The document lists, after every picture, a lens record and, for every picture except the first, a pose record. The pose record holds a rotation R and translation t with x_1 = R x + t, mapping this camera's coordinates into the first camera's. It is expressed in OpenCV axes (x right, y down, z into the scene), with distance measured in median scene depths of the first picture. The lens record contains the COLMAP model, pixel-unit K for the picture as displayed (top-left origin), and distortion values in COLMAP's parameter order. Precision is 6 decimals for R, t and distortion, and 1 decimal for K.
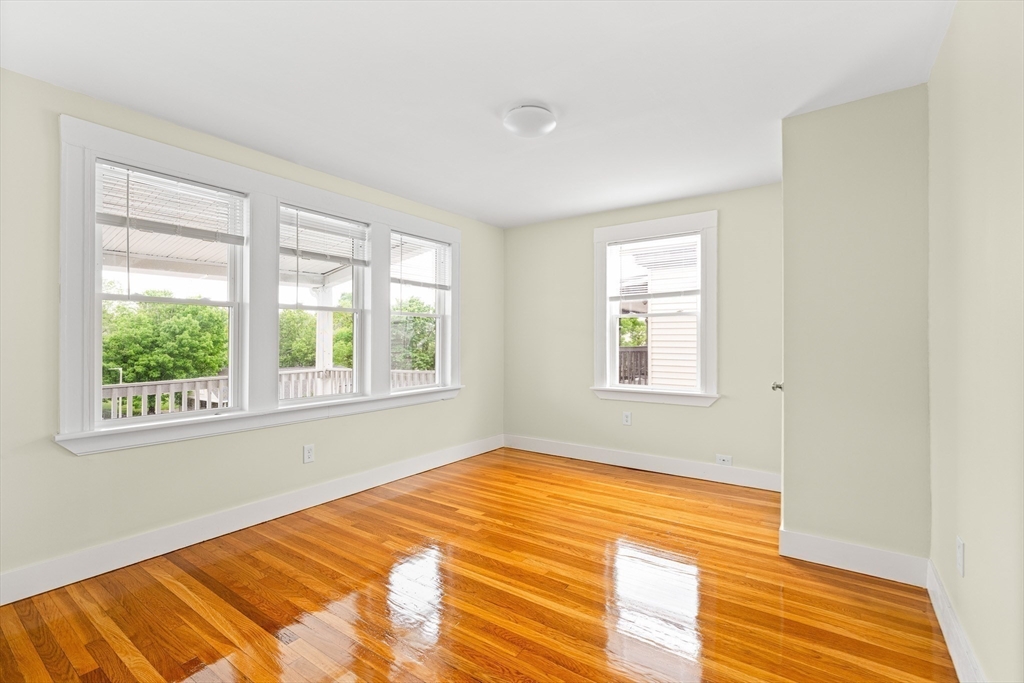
lens RADIAL K [[463.1, 0, 511.6], [0, 463.1, 329.3], [0, 0, 1]] dist [-0.000553, -0.000066]
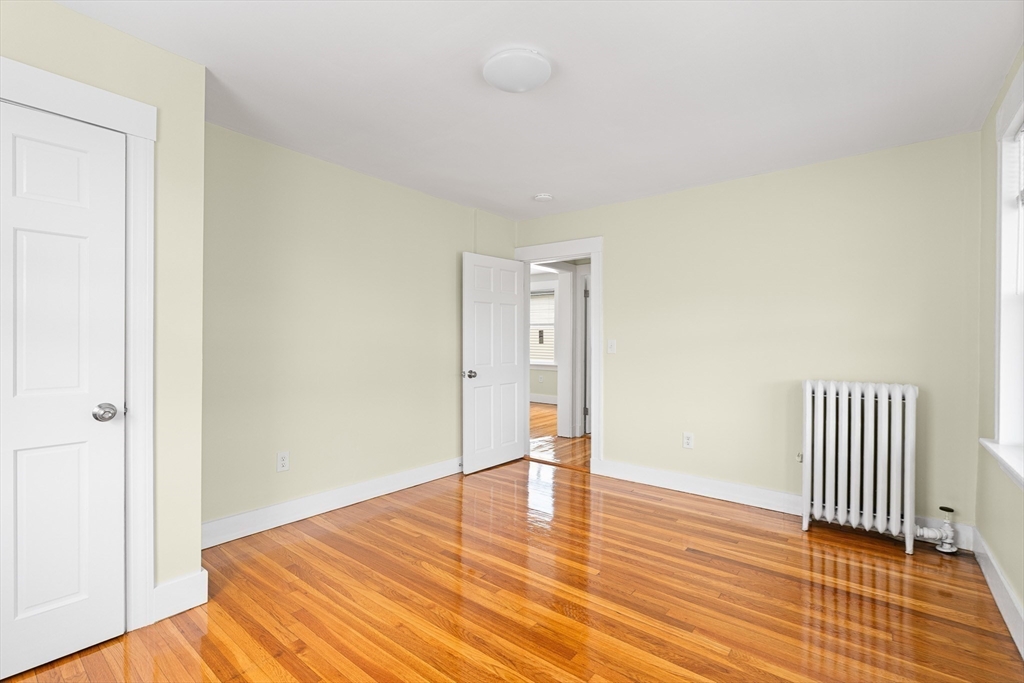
lens RADIAL K [[463.1, 0, 511.6], [0, 463.1, 329.3], [0, 0, 1]] dist [-0.000553, -0.000066]
pose [[-0.998447, -0.004155, 0.055549, -0.001220], [-0.006025, 0.999419, -0.033548, 0.030420], [-0.055377, -0.033831, -0.997892, 1.881601]]
